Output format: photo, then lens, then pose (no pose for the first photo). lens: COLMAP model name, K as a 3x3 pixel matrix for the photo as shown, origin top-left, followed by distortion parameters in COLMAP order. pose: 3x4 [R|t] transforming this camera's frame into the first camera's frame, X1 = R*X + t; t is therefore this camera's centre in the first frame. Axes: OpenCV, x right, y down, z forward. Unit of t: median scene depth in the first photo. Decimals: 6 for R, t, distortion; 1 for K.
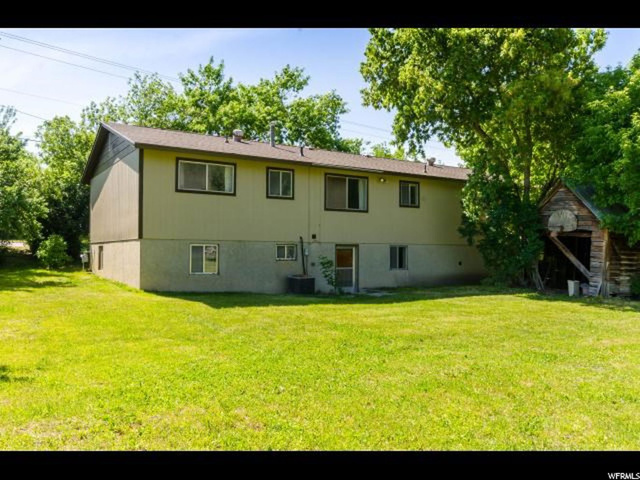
lens RADIAL K [[617.6, 0, 320.1], [0, 617.6, 239.9], [0, 0, 1]] dist [0.086498, 0.000000]
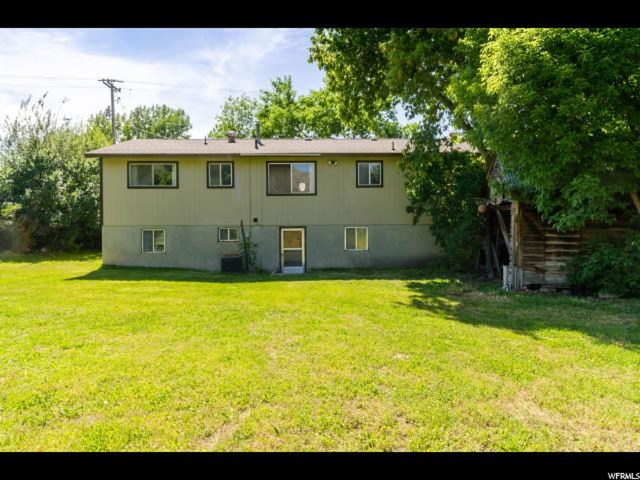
lens RADIAL K [[446.5, 0, 320.0], [0, 446.5, 238.0], [0, 0, 1]] dist [0.003850, 0.000540]
pose [[0.829579, -0.007954, -0.558333, 0.544347], [0.026054, 0.999361, 0.024474, 0.010279], [0.557781, -0.034850, 0.829256, 0.410750]]
